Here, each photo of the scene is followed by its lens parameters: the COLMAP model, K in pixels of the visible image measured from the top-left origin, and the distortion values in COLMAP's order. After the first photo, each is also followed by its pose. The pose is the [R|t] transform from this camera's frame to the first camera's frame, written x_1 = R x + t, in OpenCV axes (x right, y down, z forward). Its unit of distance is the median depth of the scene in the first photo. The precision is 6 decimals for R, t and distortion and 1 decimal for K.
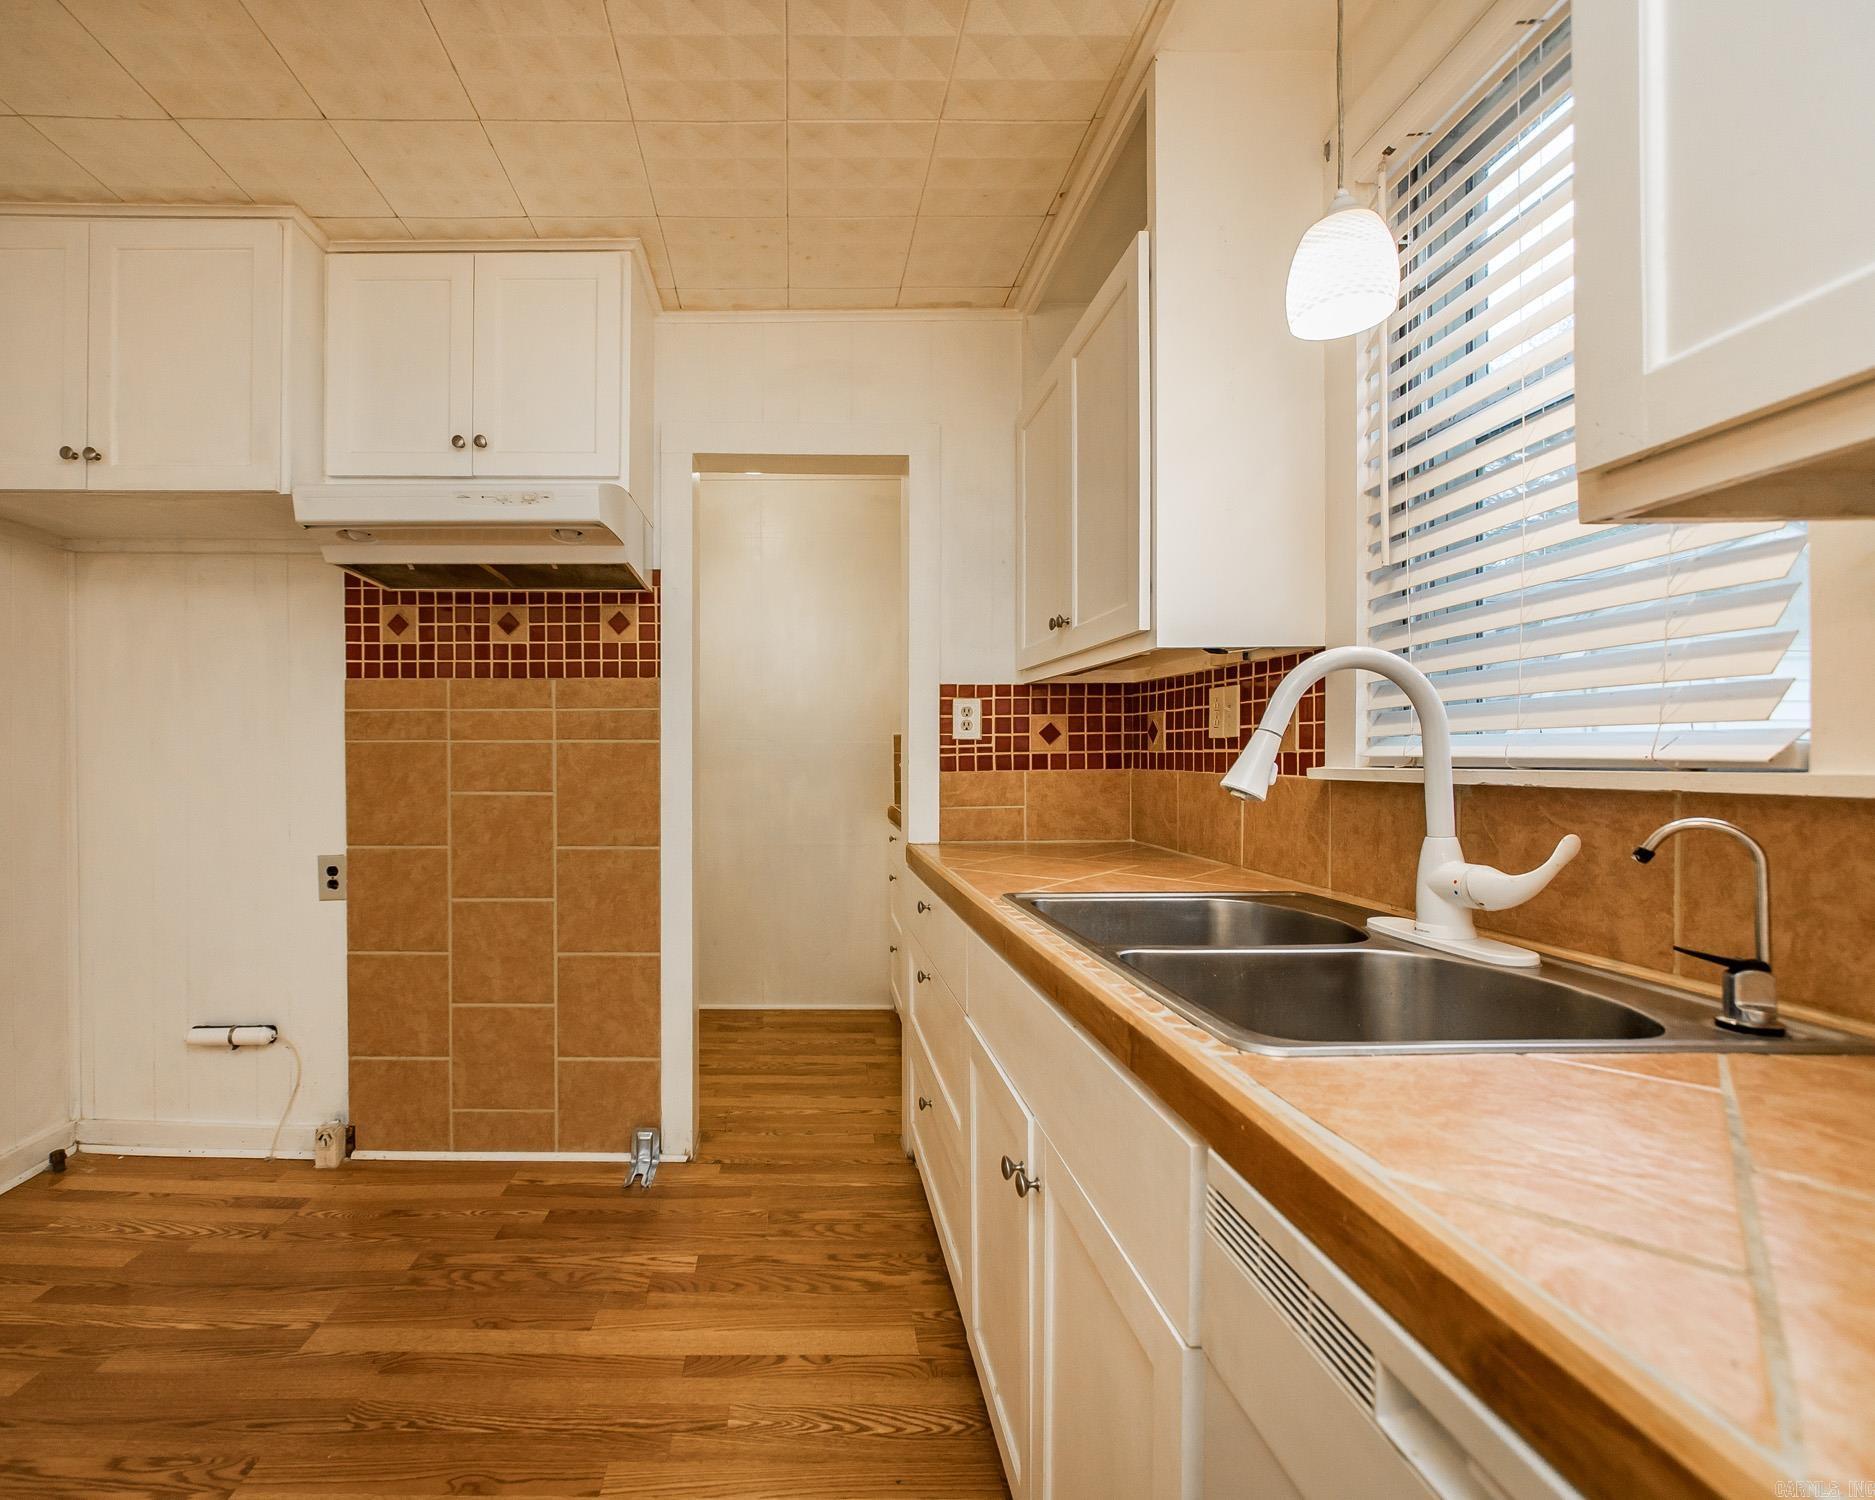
lens RADIAL K [[843.3, 0, 794.3], [0, 843.3, 757.5], [0, 0, 1]] dist [-0.002862, -0.000988]
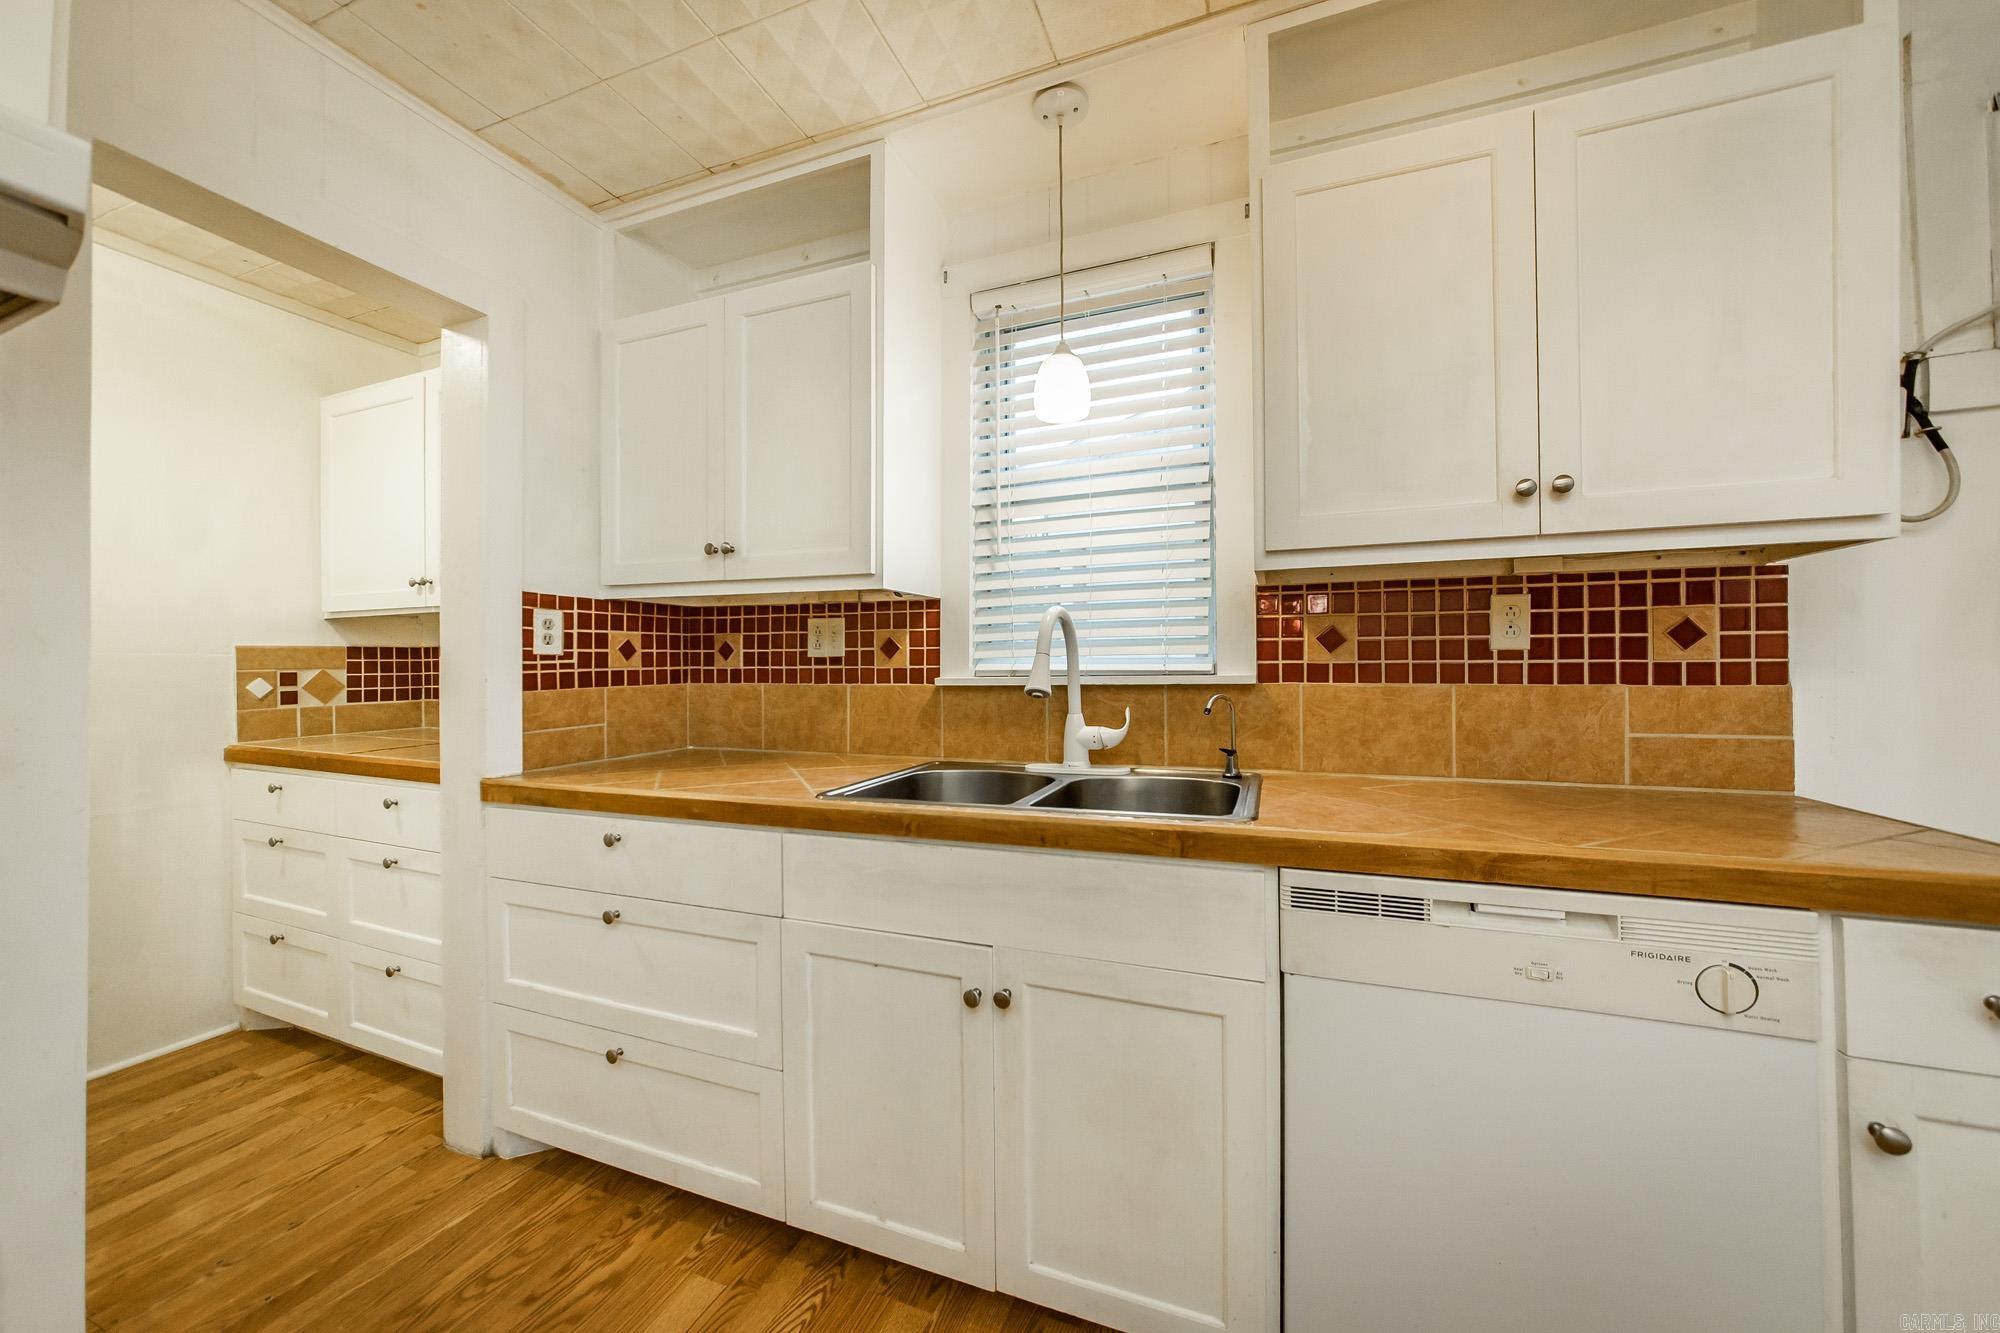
lens RADIAL K [[720.7, 0, 1005.8], [0, 720.7, 665.2], [0, 0, 1]] dist [-0.010079, 0.000636]
pose [[0.355396, 0.001345, 0.934715, -0.342177], [0.008855, 0.999949, -0.004806, -0.002183], [-0.934674, 0.009985, 0.355366, 0.265649]]
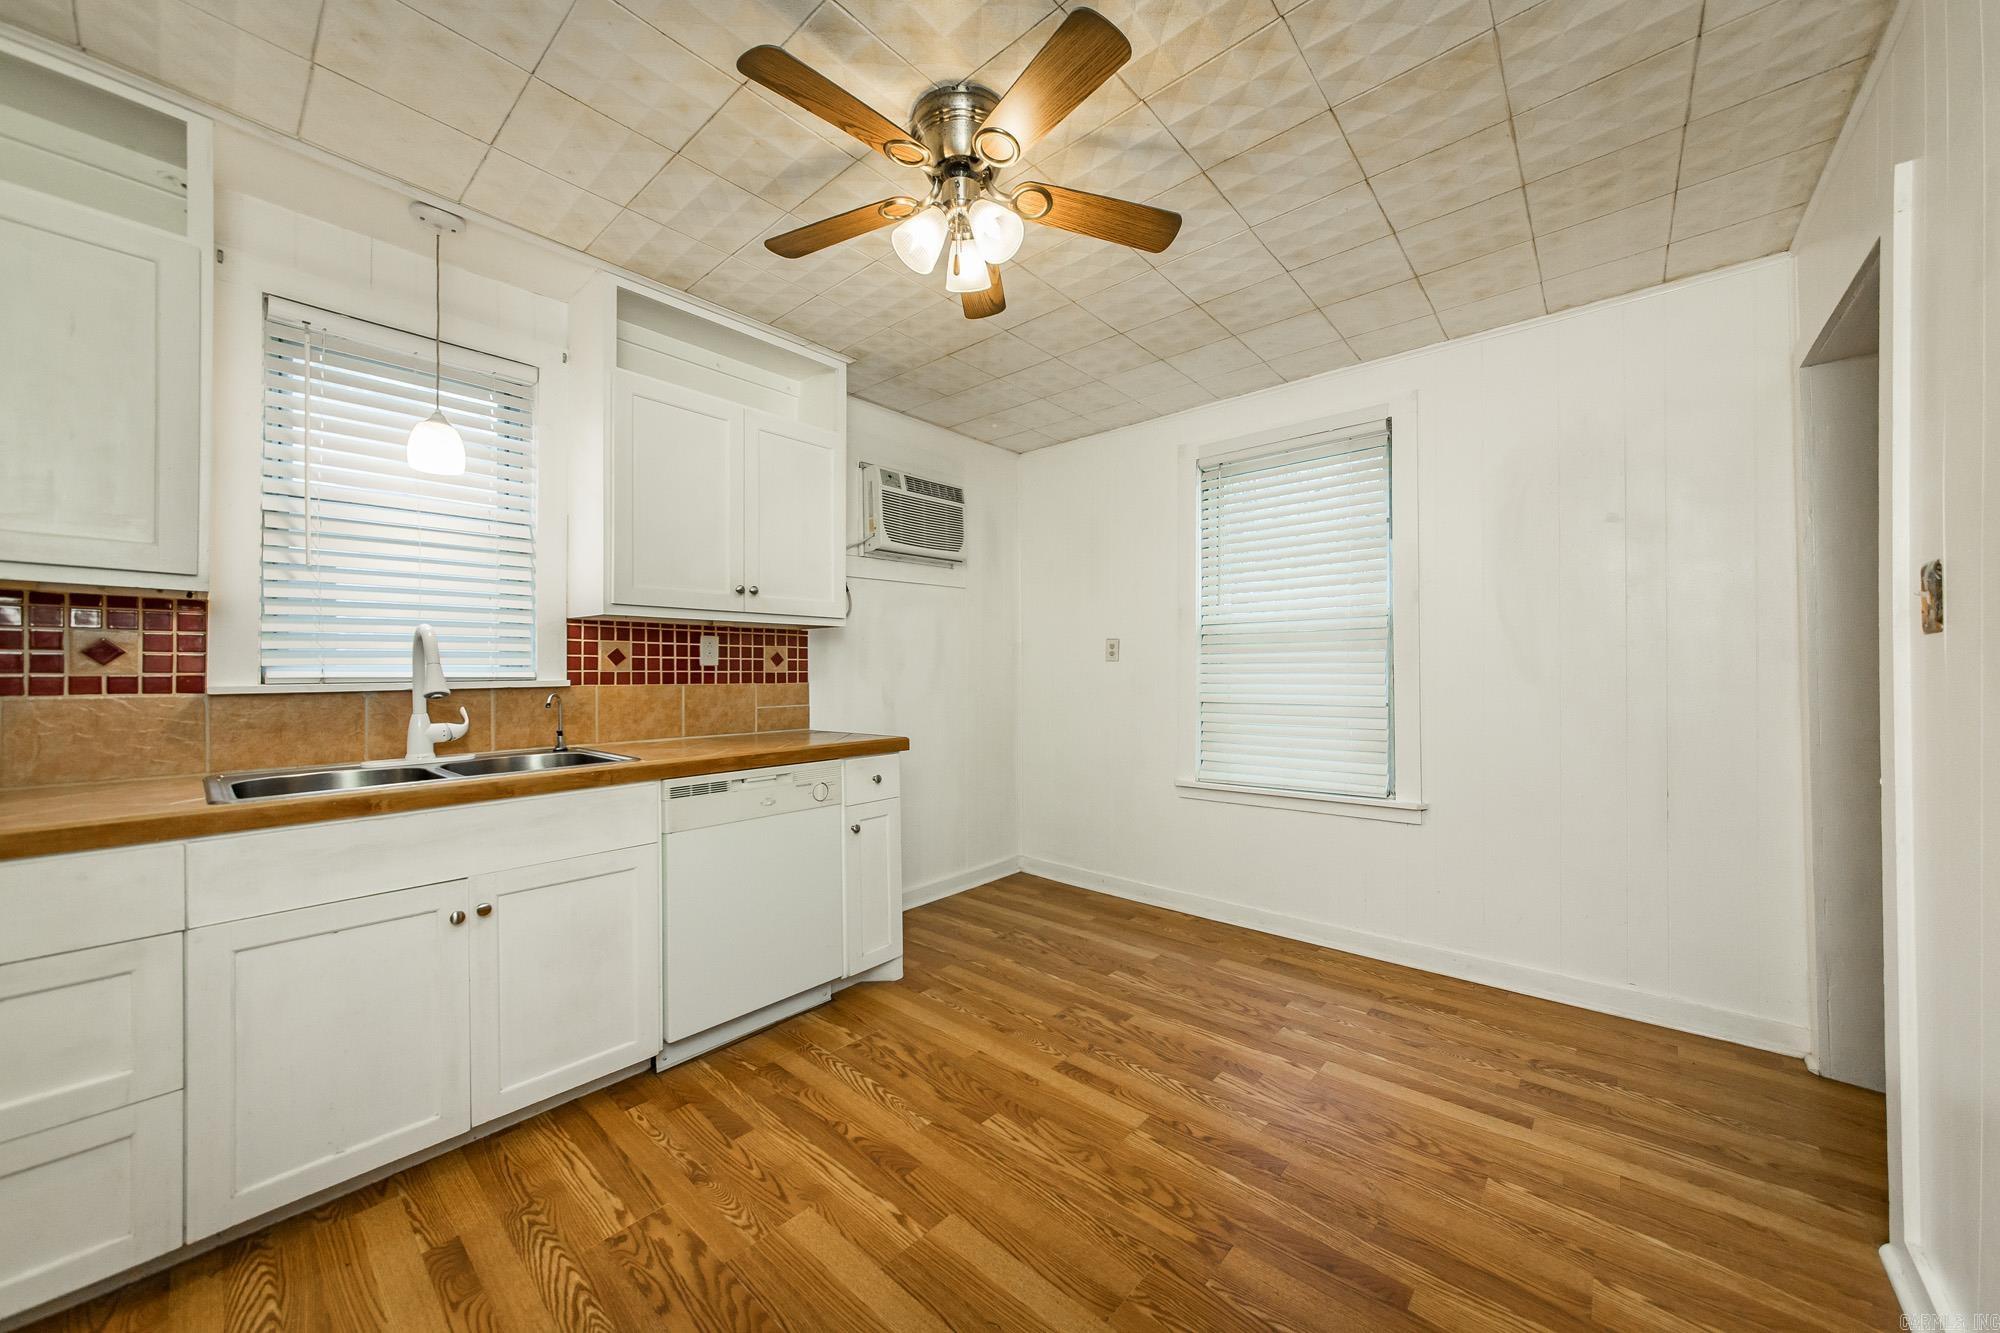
lens RADIAL K [[720.7, 0, 1007.0], [0, 720.7, 661.0], [0, 0, 1]] dist [-0.010079, 0.000636]
pose [[-0.760508, 0.013059, 0.649197, -0.723465], [0.006835, 0.999903, -0.012107, -0.004445], [-0.649292, -0.004771, -0.760524, 0.648107]]
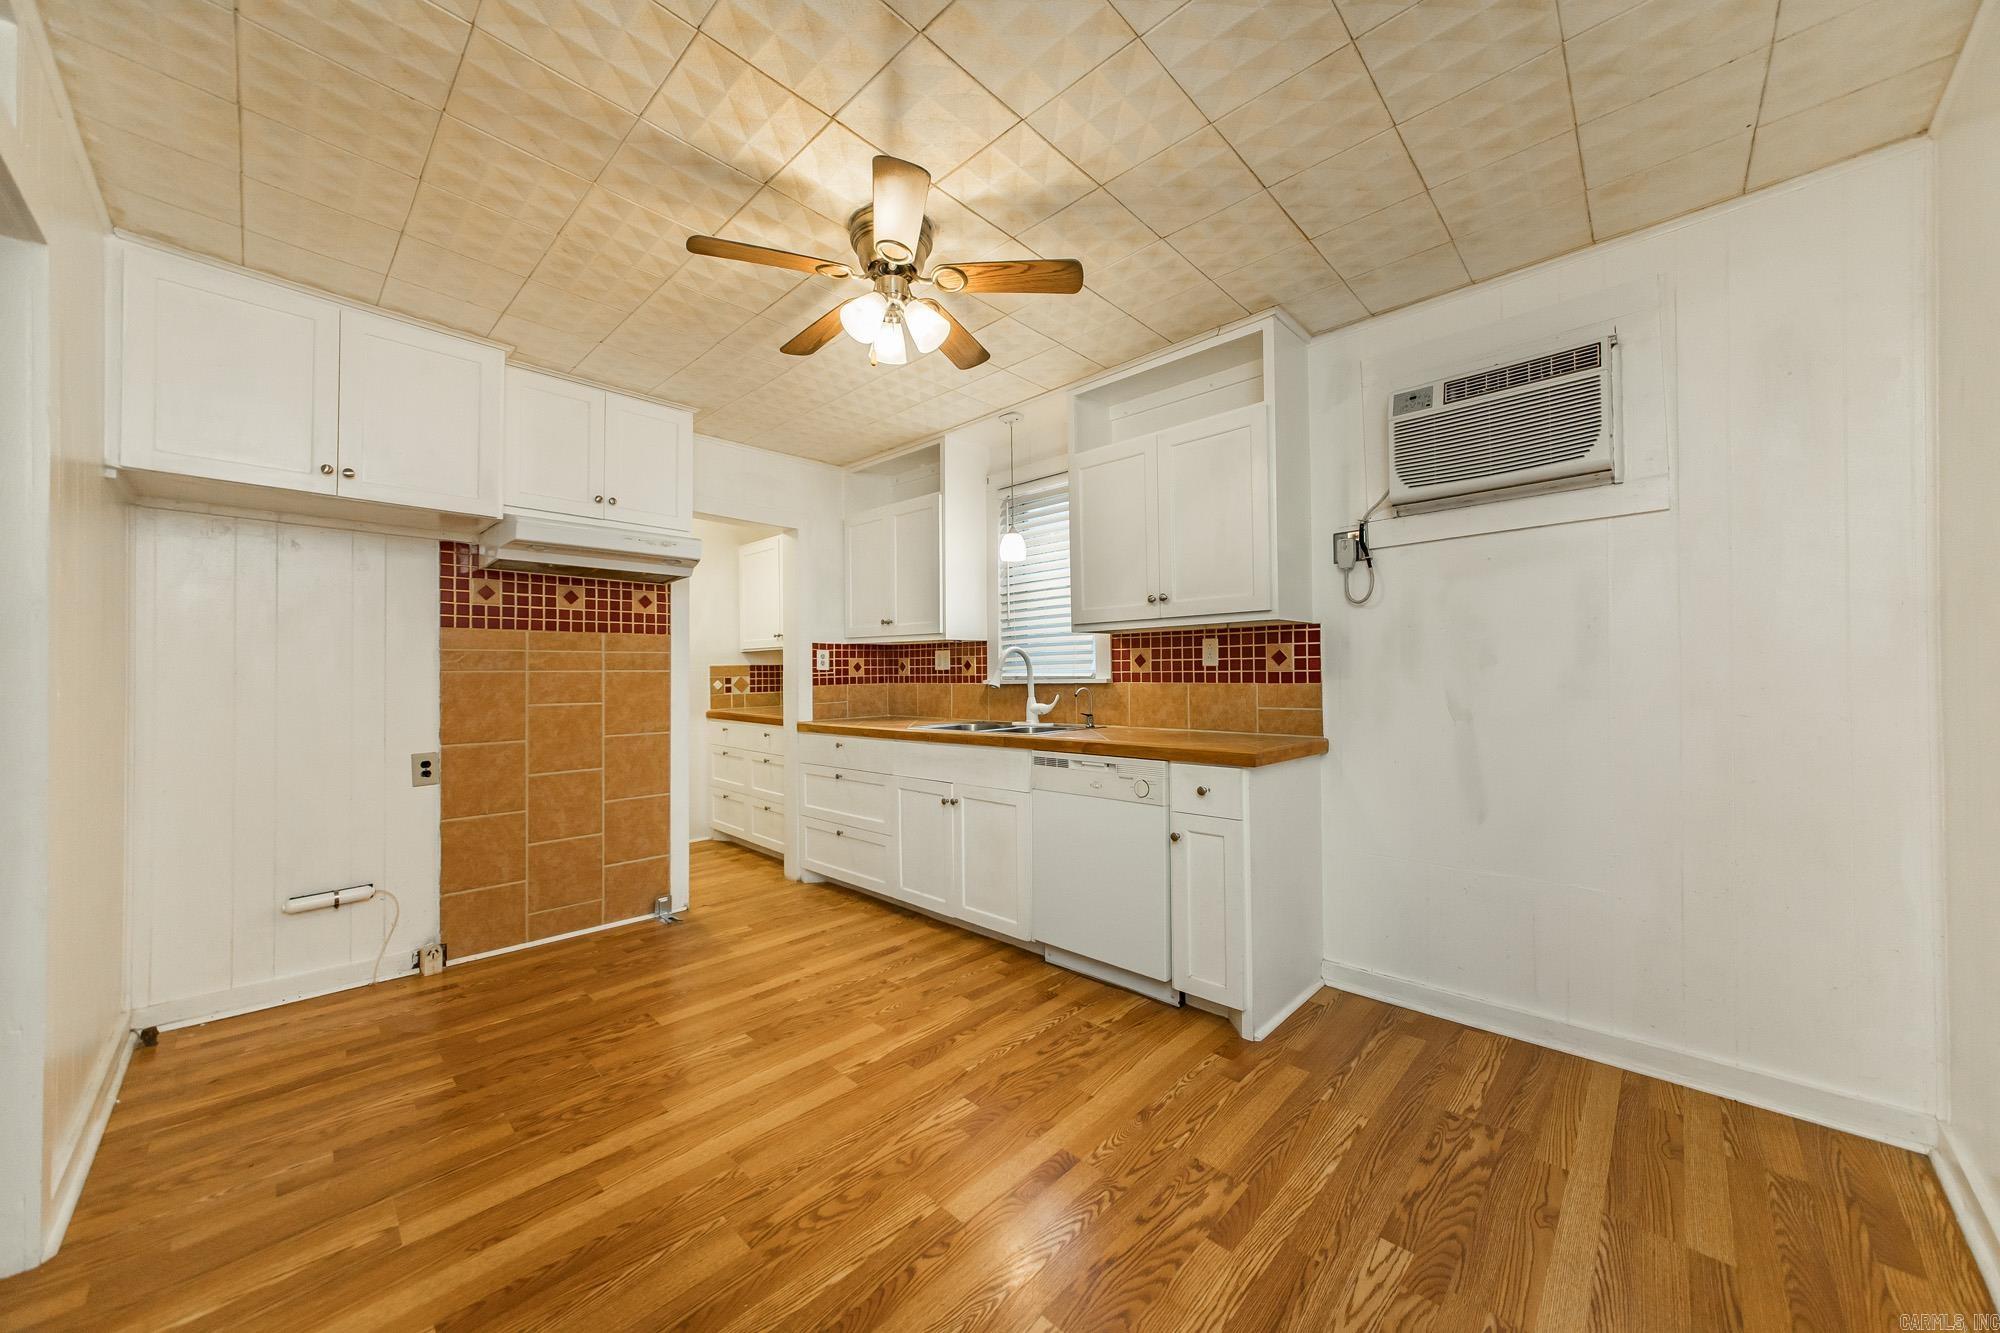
lens RADIAL K [[720.7, 0, 995.4], [0, 720.7, 659.4], [0, 0, 1]] dist [-0.010079, 0.000636]
pose [[0.693593, 0.009585, 0.720303, -0.768172], [0.011432, 0.999639, -0.024311, 0.000334], [-0.720276, 0.025097, 0.693233, -0.519543]]
